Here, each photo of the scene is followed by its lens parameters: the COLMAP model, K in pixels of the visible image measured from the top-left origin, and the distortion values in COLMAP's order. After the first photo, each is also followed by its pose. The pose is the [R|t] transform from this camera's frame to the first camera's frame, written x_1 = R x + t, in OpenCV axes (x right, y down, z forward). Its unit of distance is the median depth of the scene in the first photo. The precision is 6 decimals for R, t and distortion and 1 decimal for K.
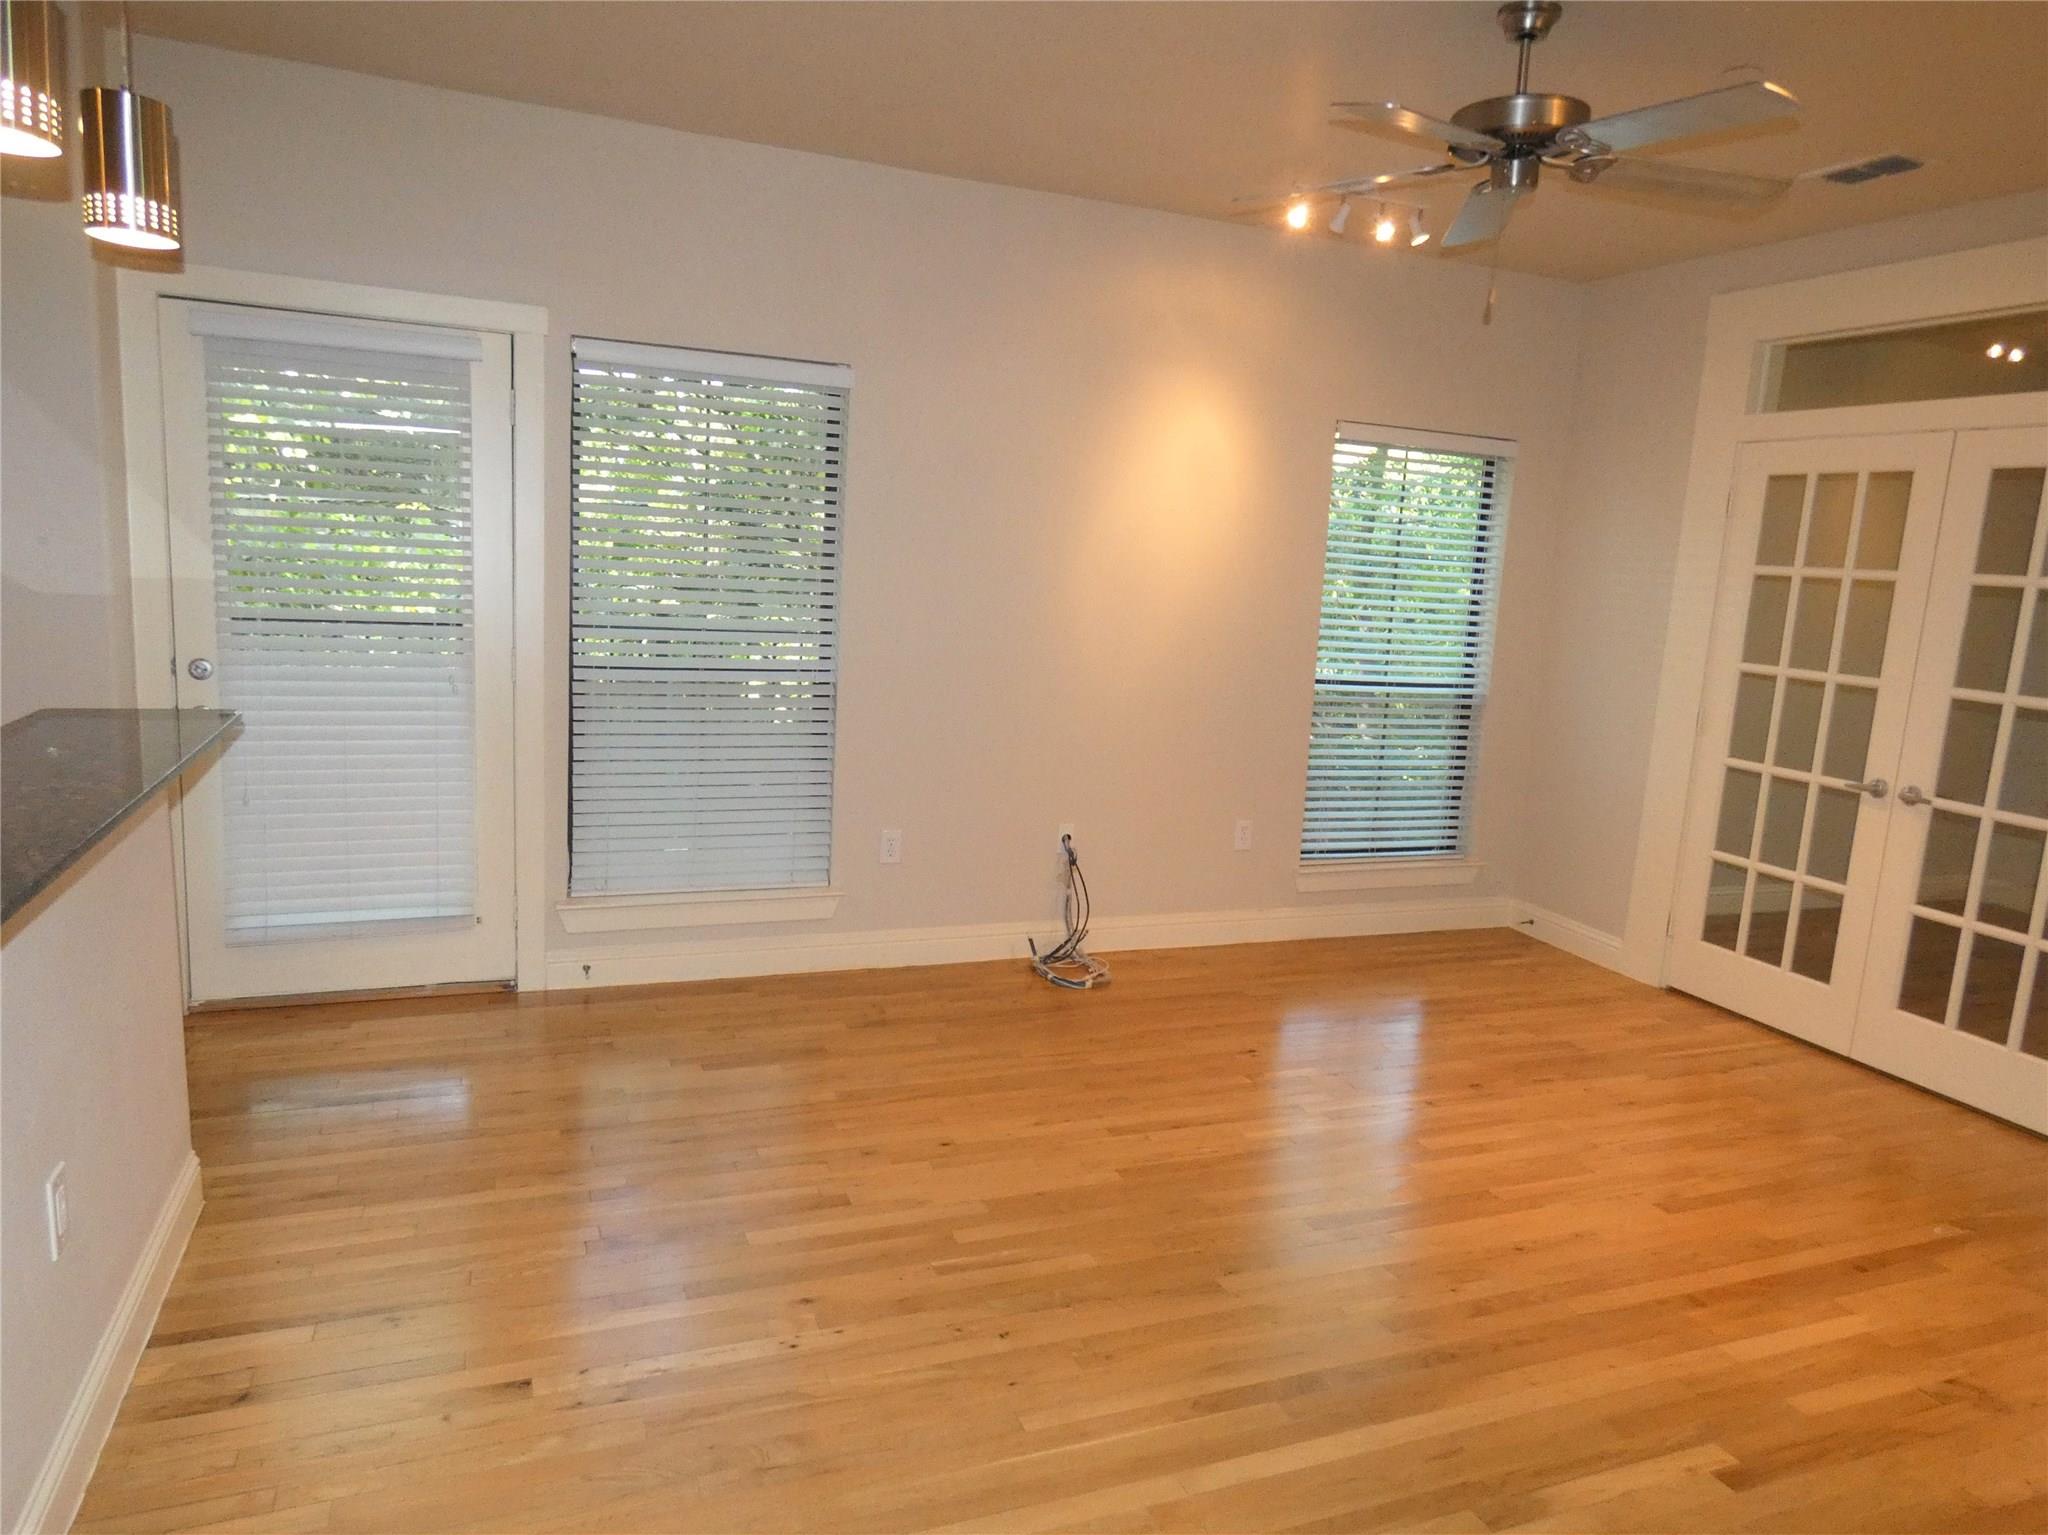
lens RADIAL K [[1217.7, 0, 1027.3], [0, 1217.7, 766.6], [0, 0, 1]] dist [-0.023294, 0.008881]
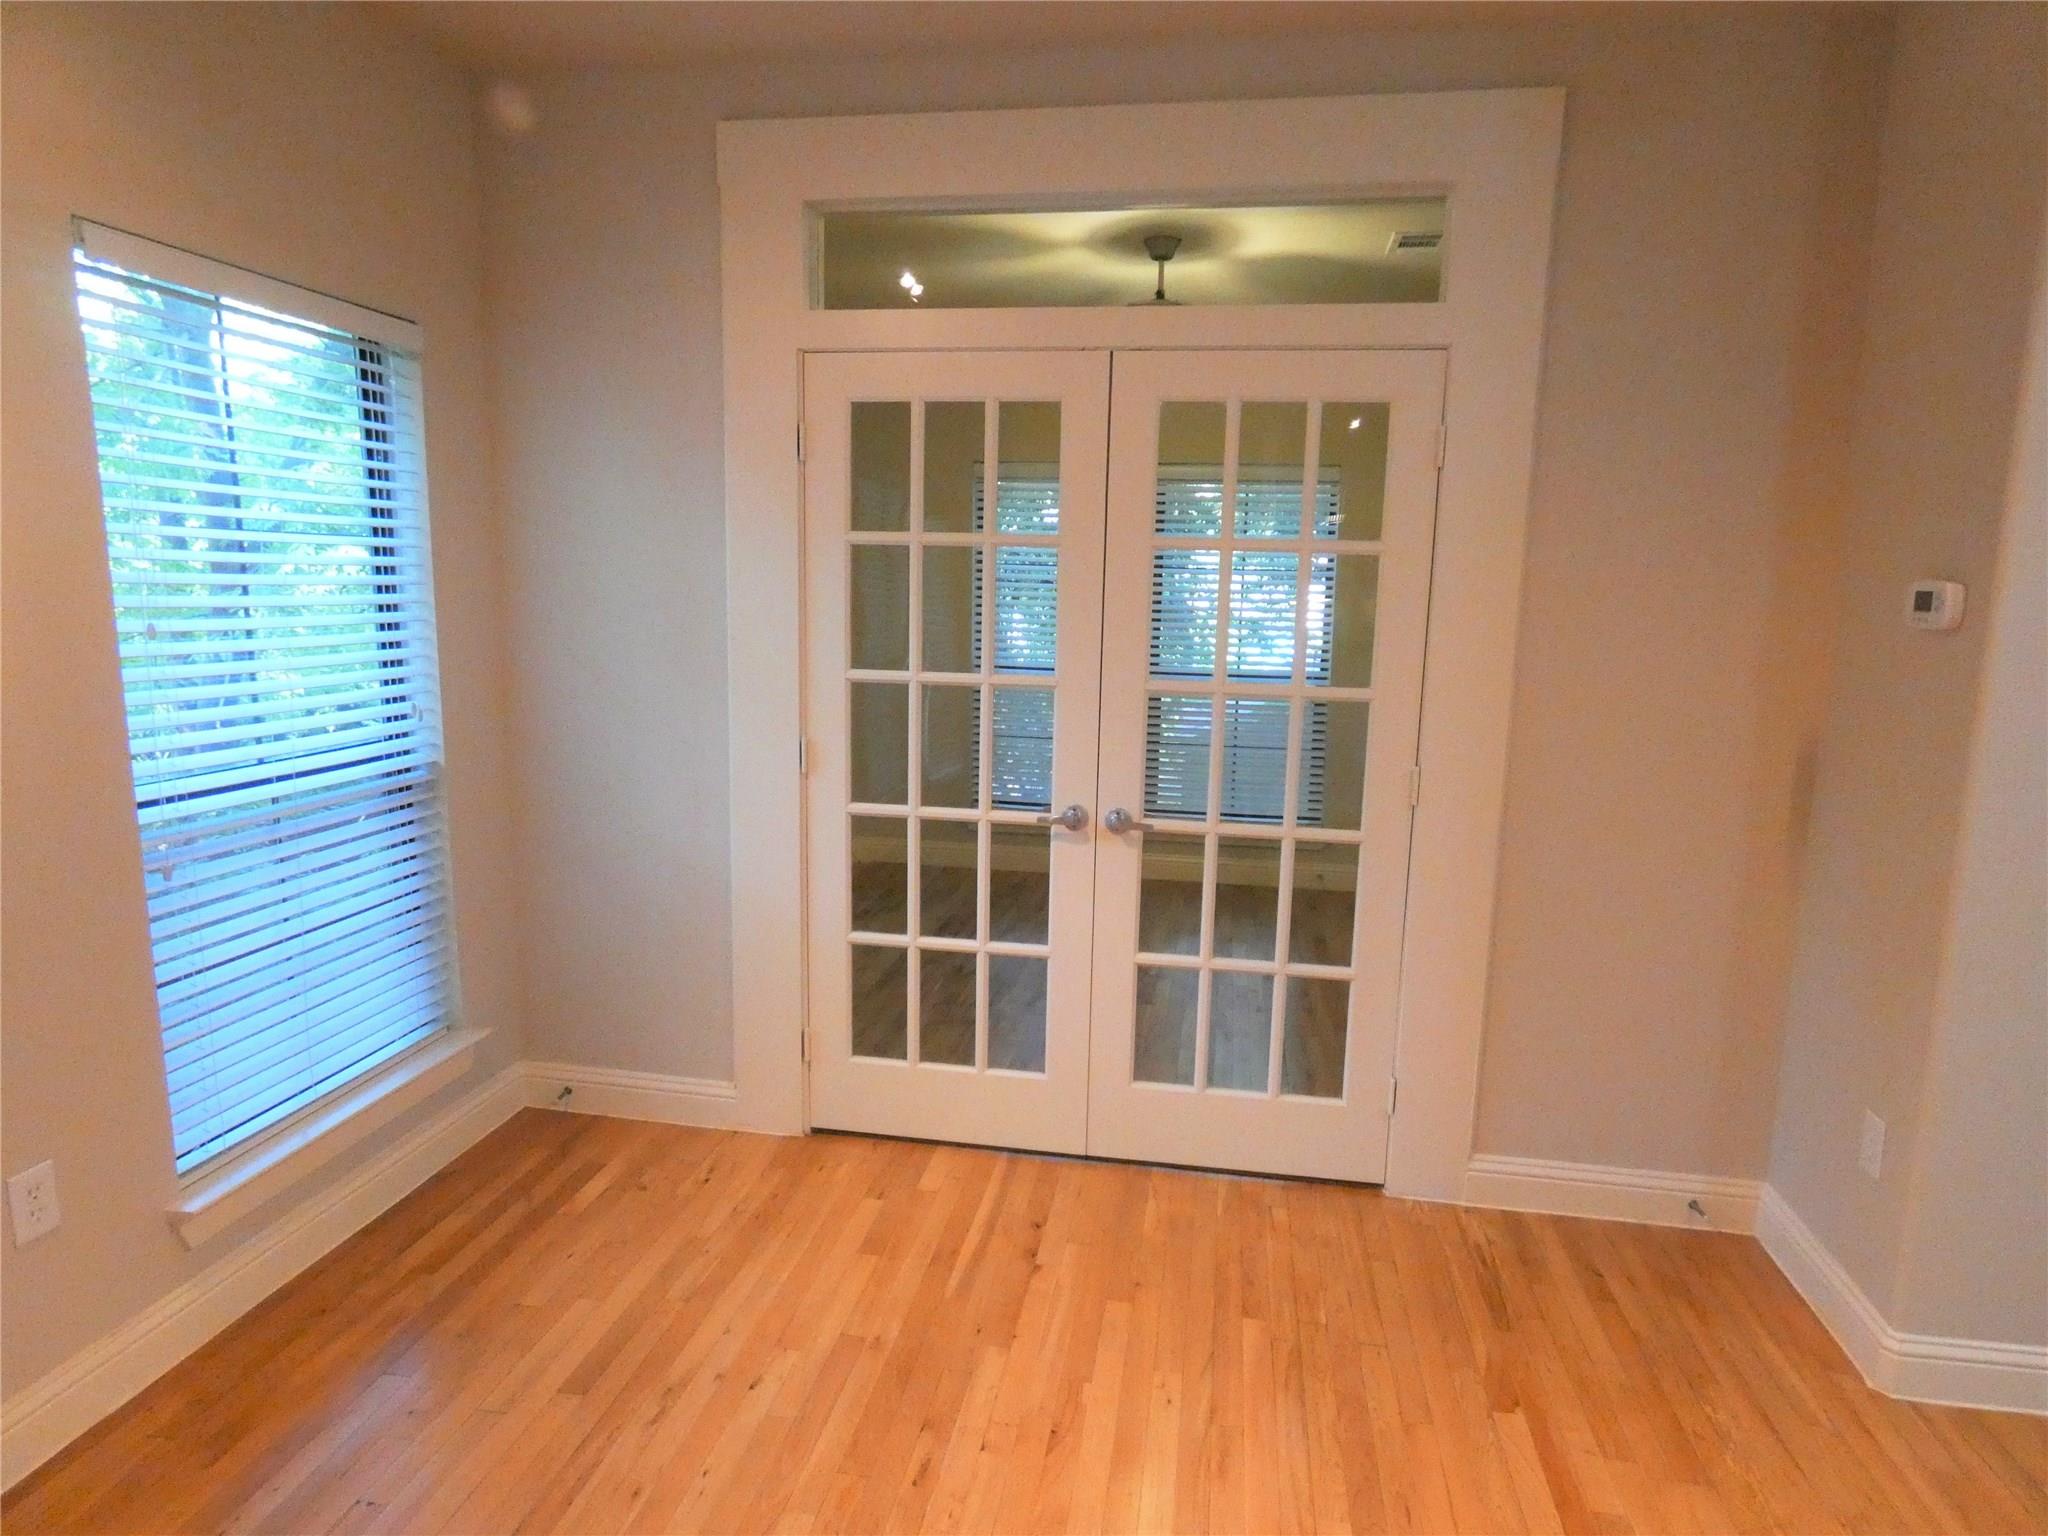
lens RADIAL K [[1217.7, 0, 1027.3], [0, 1217.7, 767.1], [0, 0, 1]] dist [-0.023294, 0.008881]
pose [[0.513968, -0.183783, 0.837891, 0.039030], [0.153886, 0.980688, 0.120709, -0.101238], [-0.843894, 0.066899, 0.532323, 0.547559]]
